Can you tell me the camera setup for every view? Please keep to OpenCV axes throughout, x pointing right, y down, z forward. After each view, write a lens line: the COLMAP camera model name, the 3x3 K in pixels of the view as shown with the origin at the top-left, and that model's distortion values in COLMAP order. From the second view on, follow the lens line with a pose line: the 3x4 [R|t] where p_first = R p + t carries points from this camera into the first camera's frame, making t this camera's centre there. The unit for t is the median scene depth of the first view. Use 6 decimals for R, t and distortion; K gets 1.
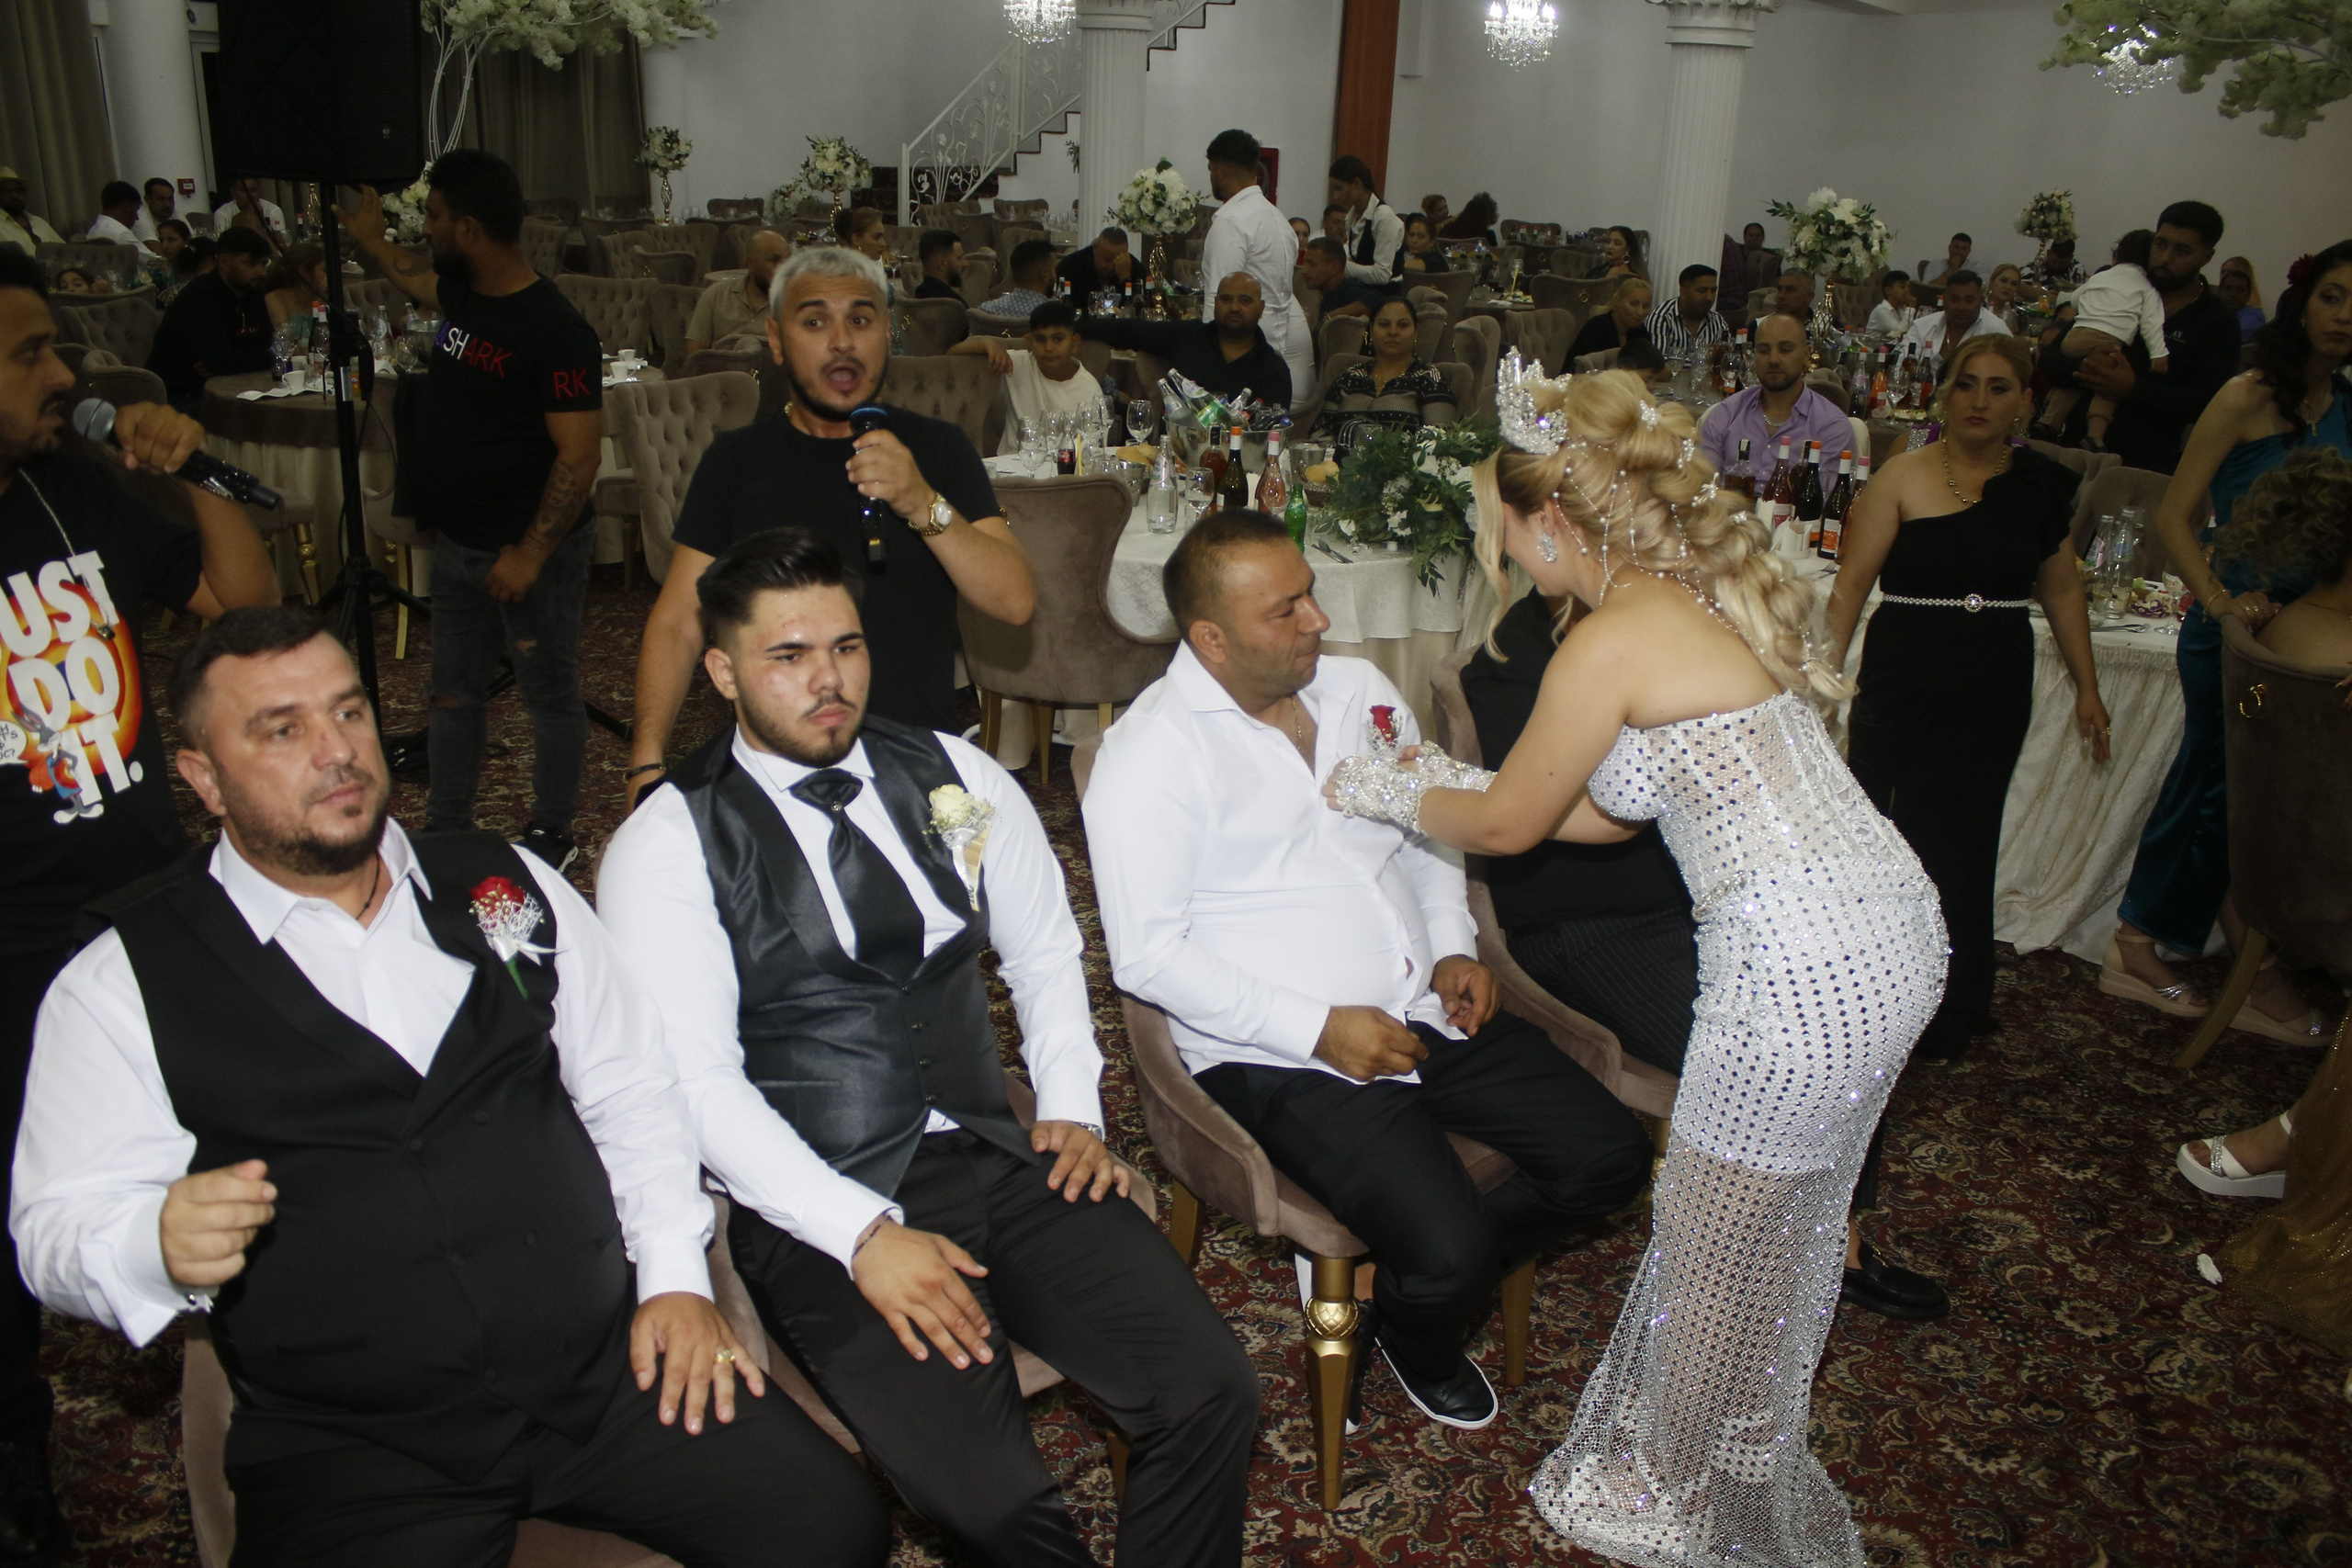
lens RADIAL K [[1916.1, 0, 1174.9], [0, 1916.1, 806.9], [0, 0, 1]] dist [-0.163721, 0.140785]
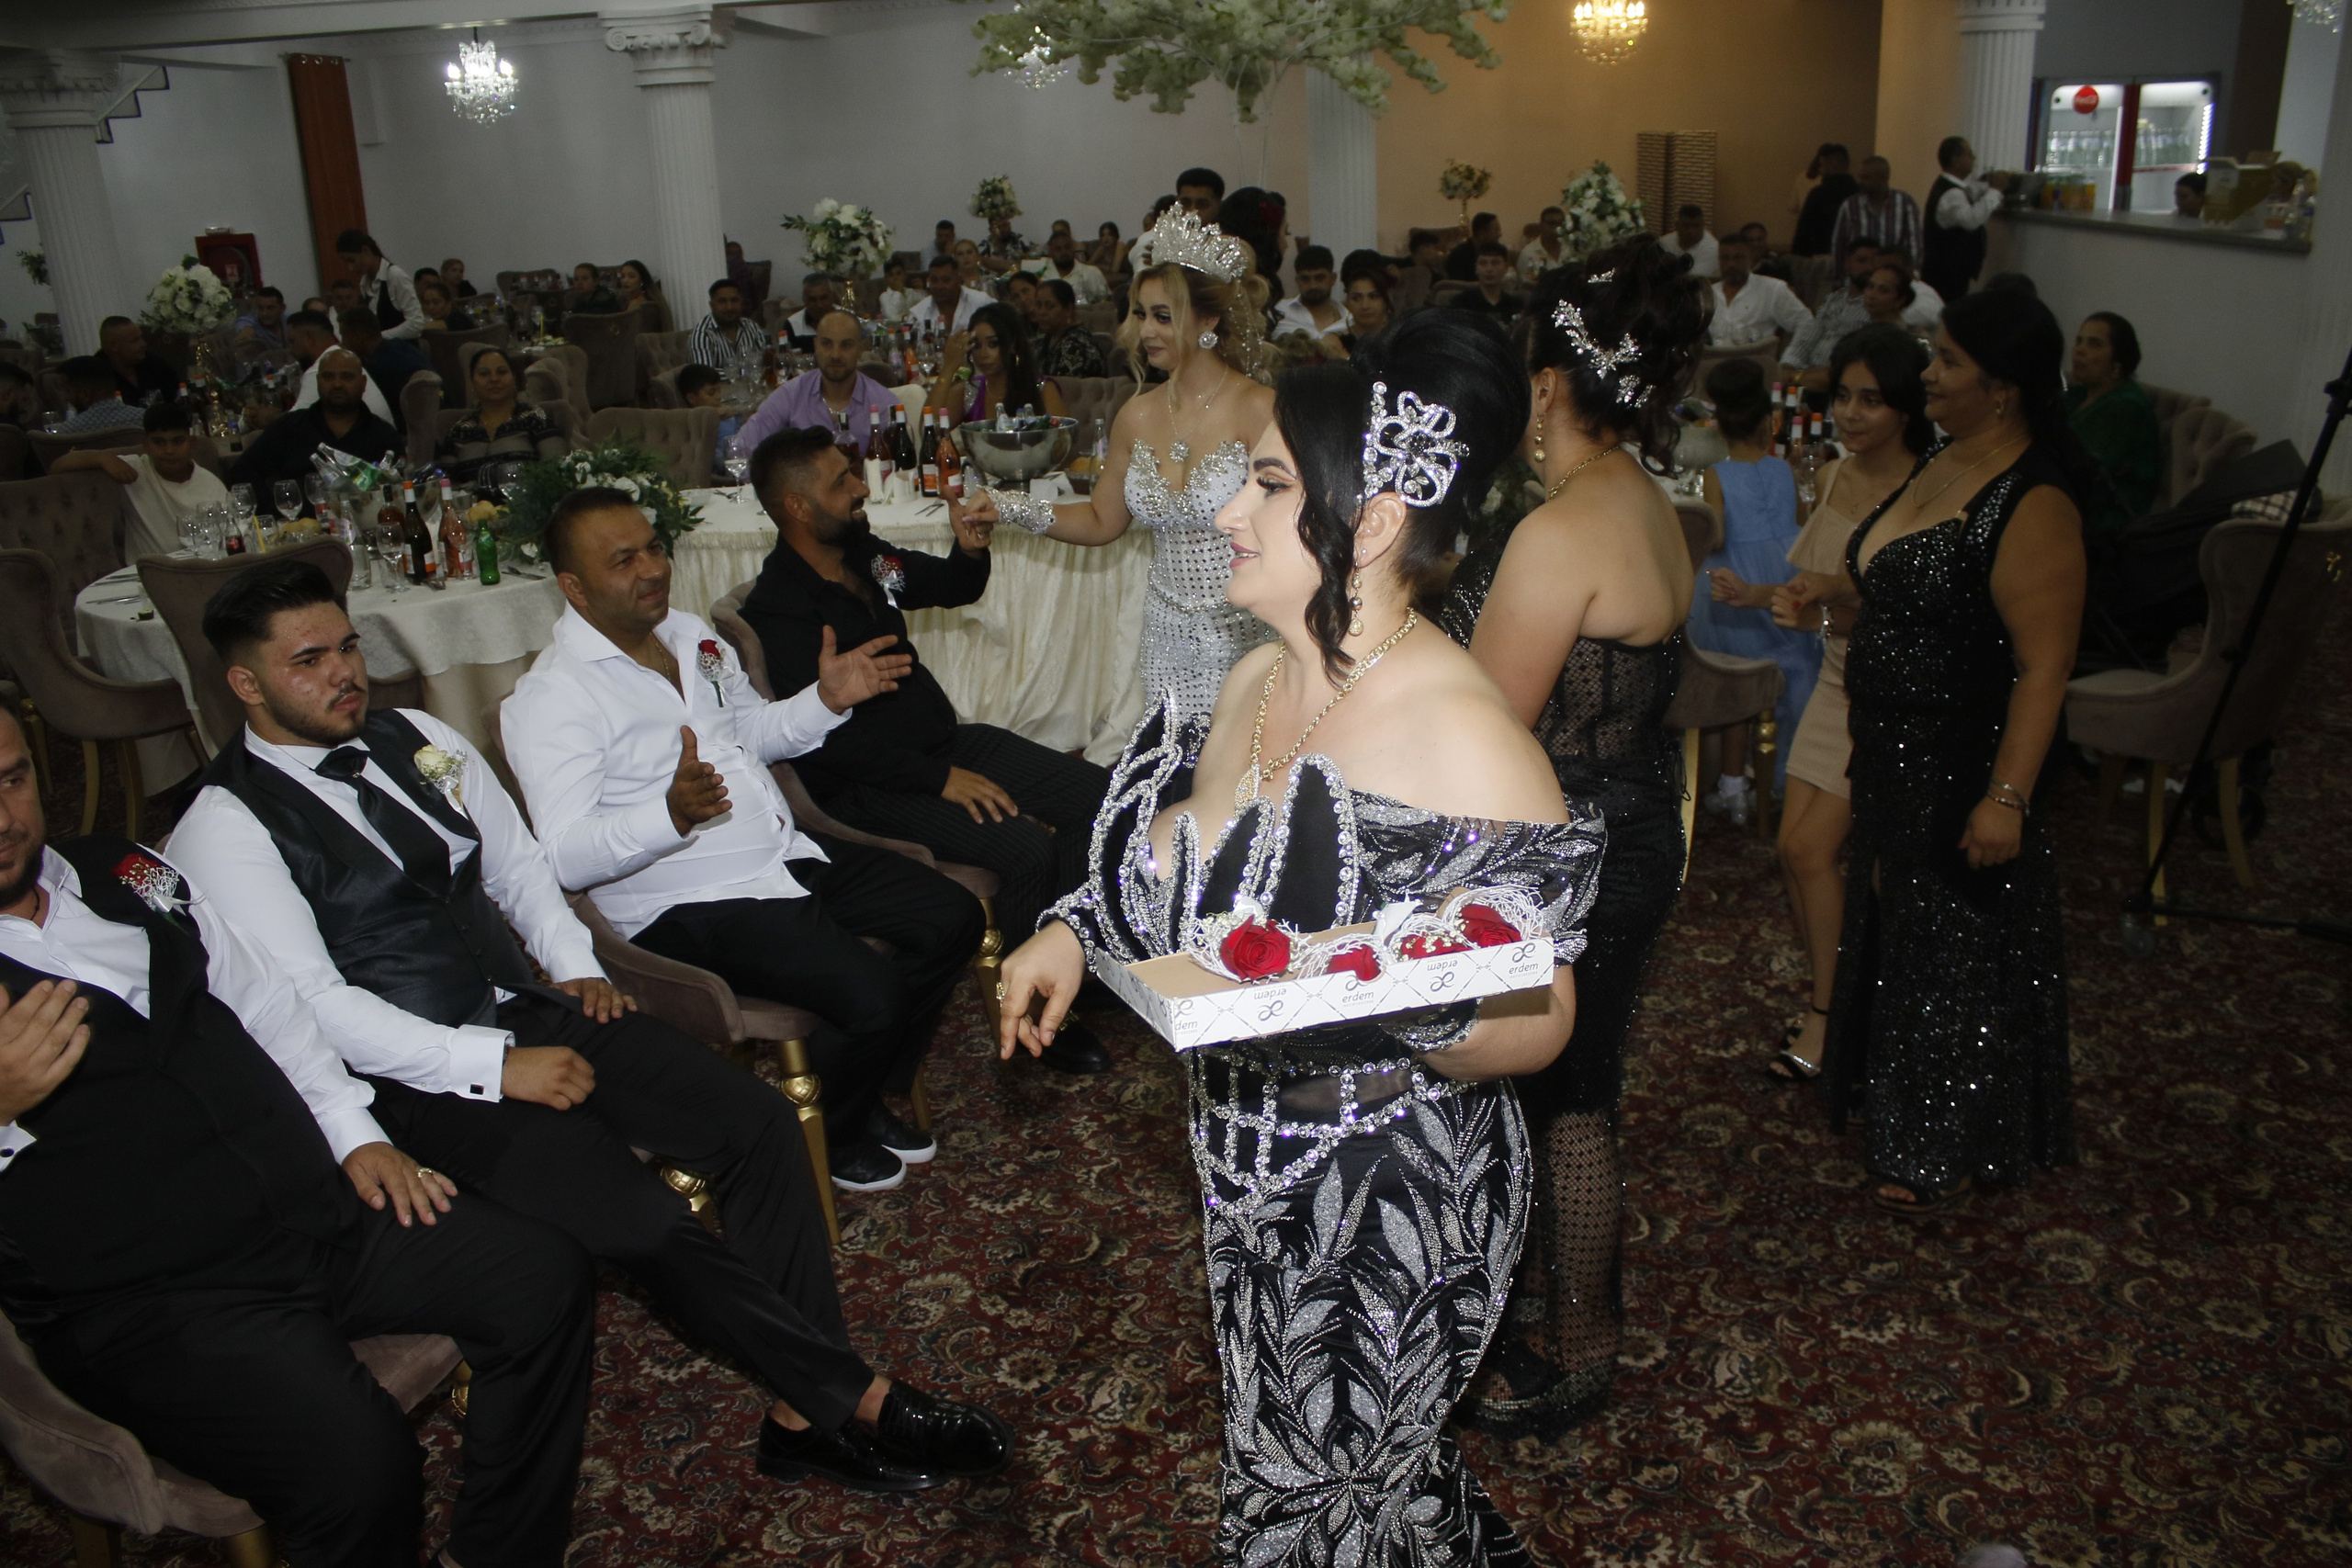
lens RADIAL K [[1916.1, 0, 1170.0], [0, 1916.1, 795.8], [0, 0, 1]] dist [-0.163721, 0.140785]
pose [[0.859738, -0.237890, 0.451950, -0.090276], [0.246681, 0.968254, 0.040397, 0.031505], [-0.447212, 0.076756, 0.891128, -0.109633]]
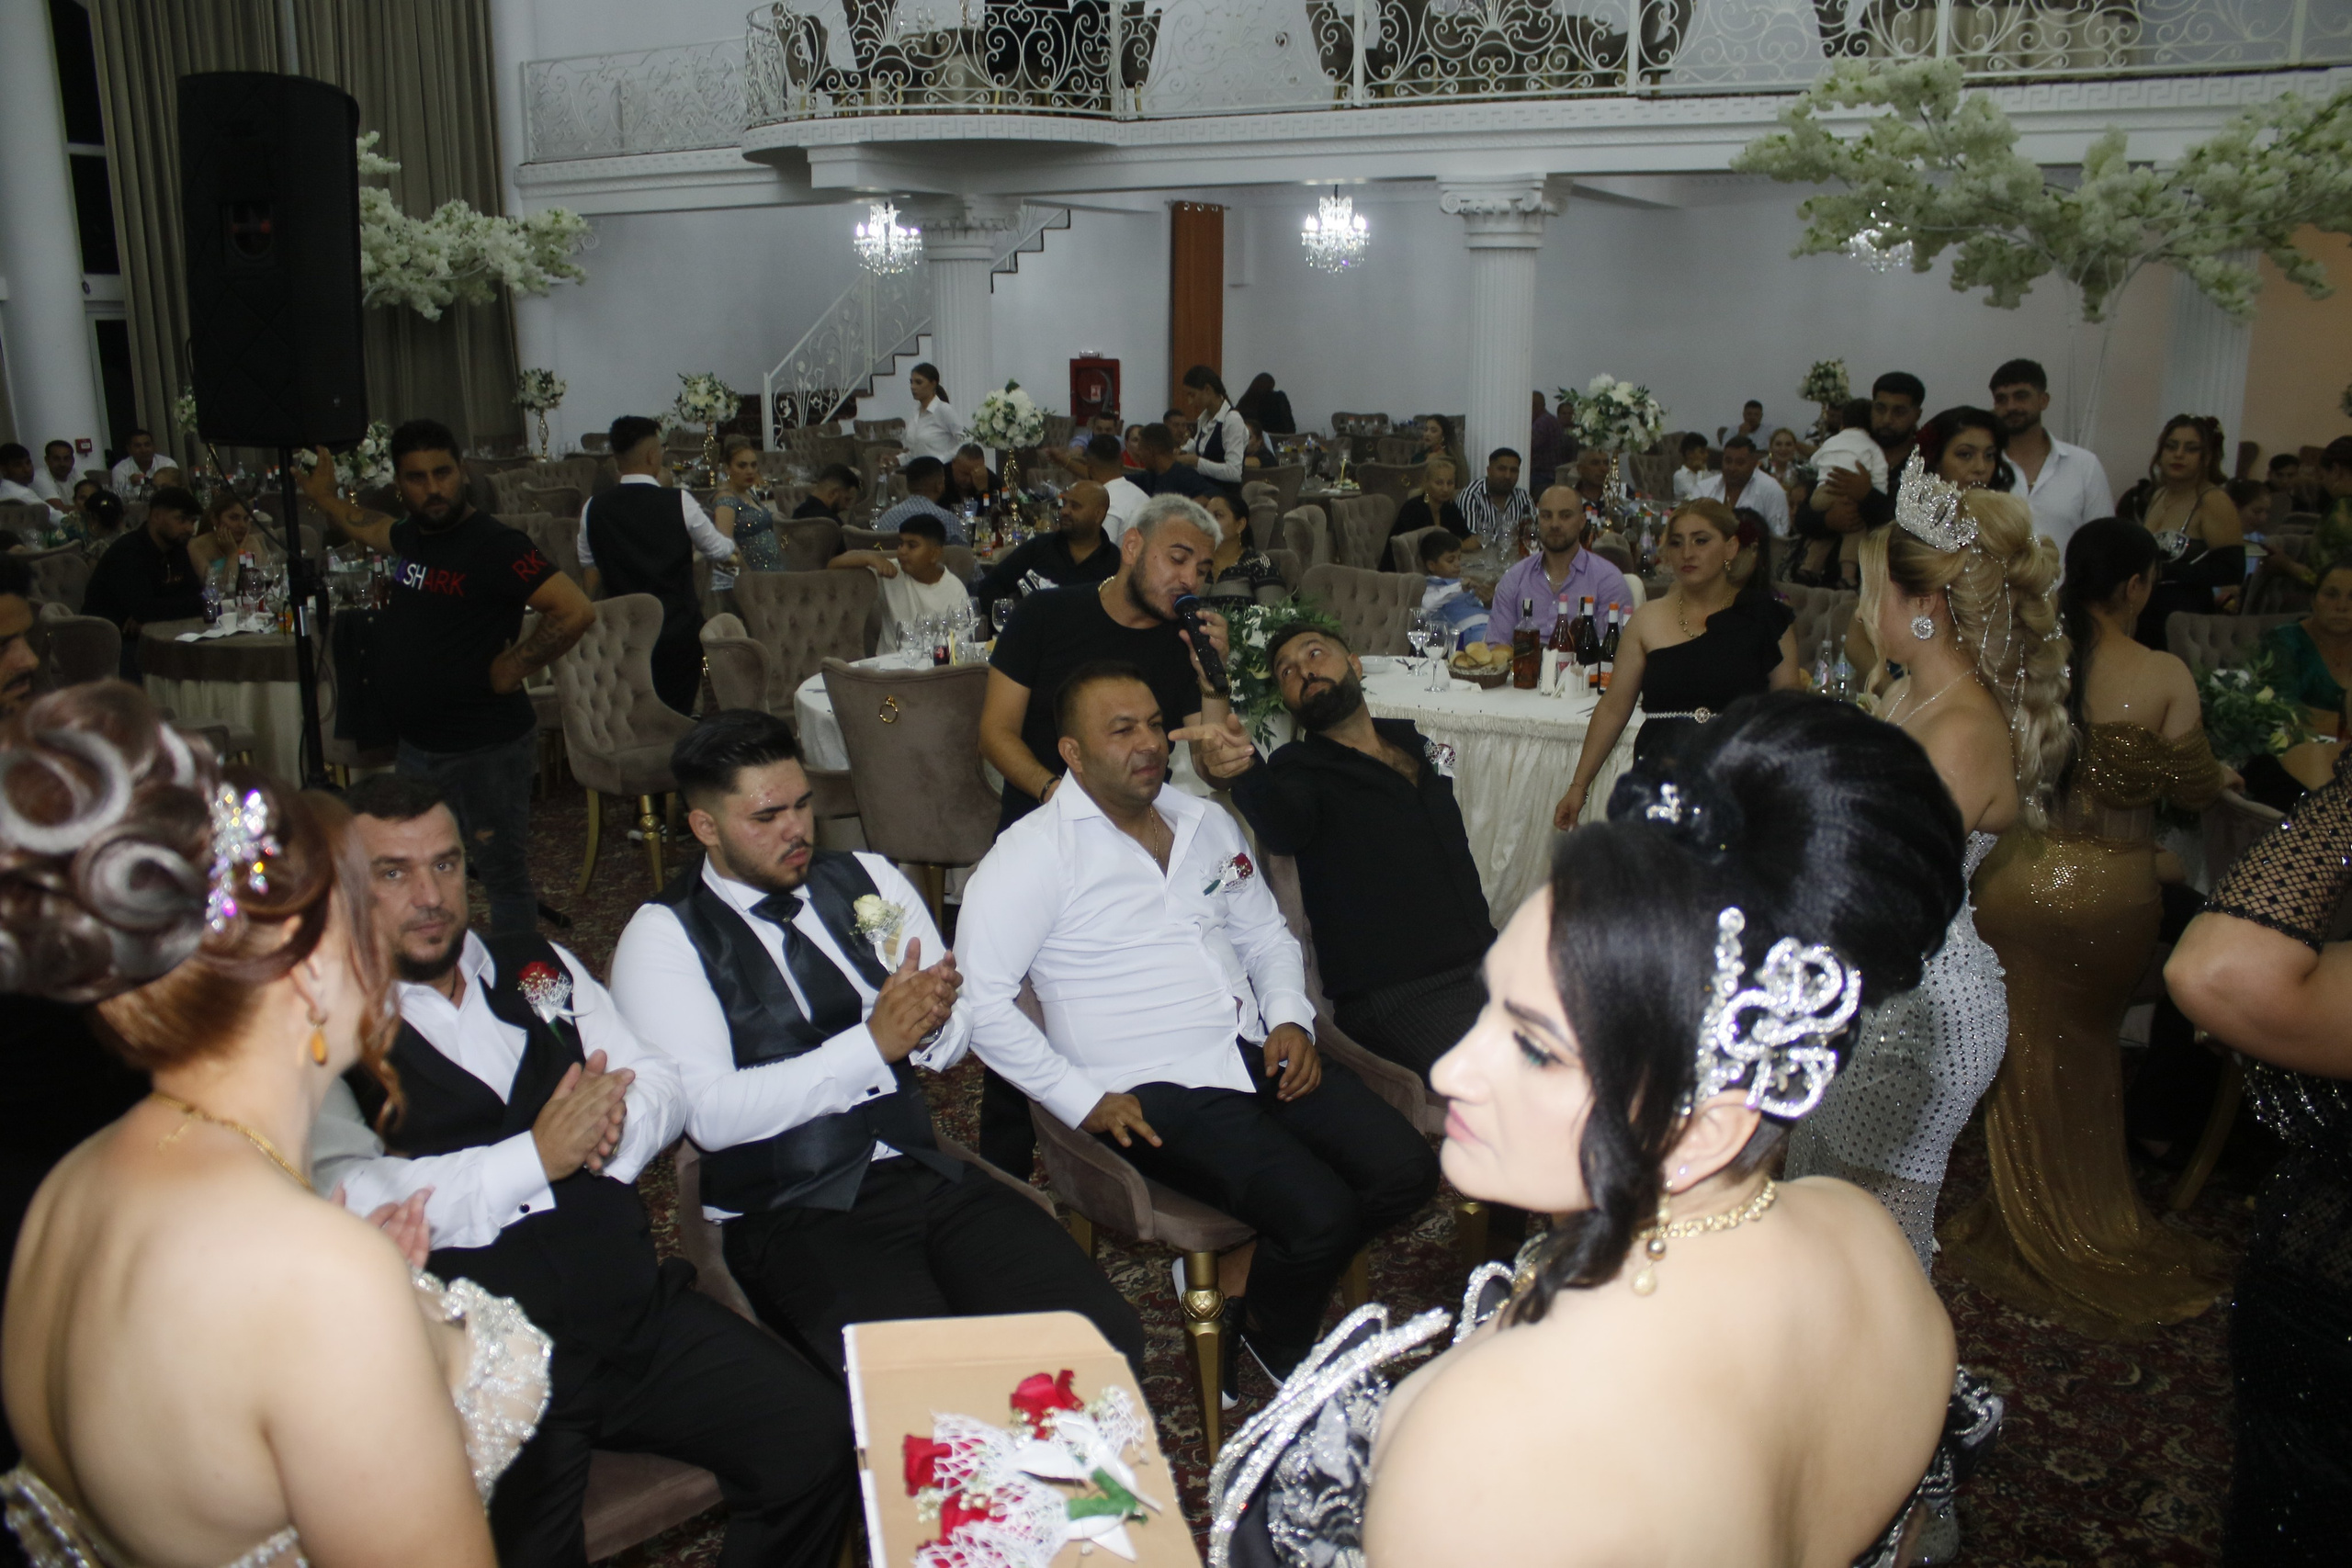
lens RADIAL K [[1916.1, 0, 1182.2], [0, 1916.1, 803.5], [0, 0, 1]] dist [-0.163721, 0.140785]
pose [[0.995579, -0.064019, 0.068735, 0.001473], [0.070713, 0.992487, -0.099843, 0.024256], [-0.061826, 0.104262, 0.992626, -0.106290]]
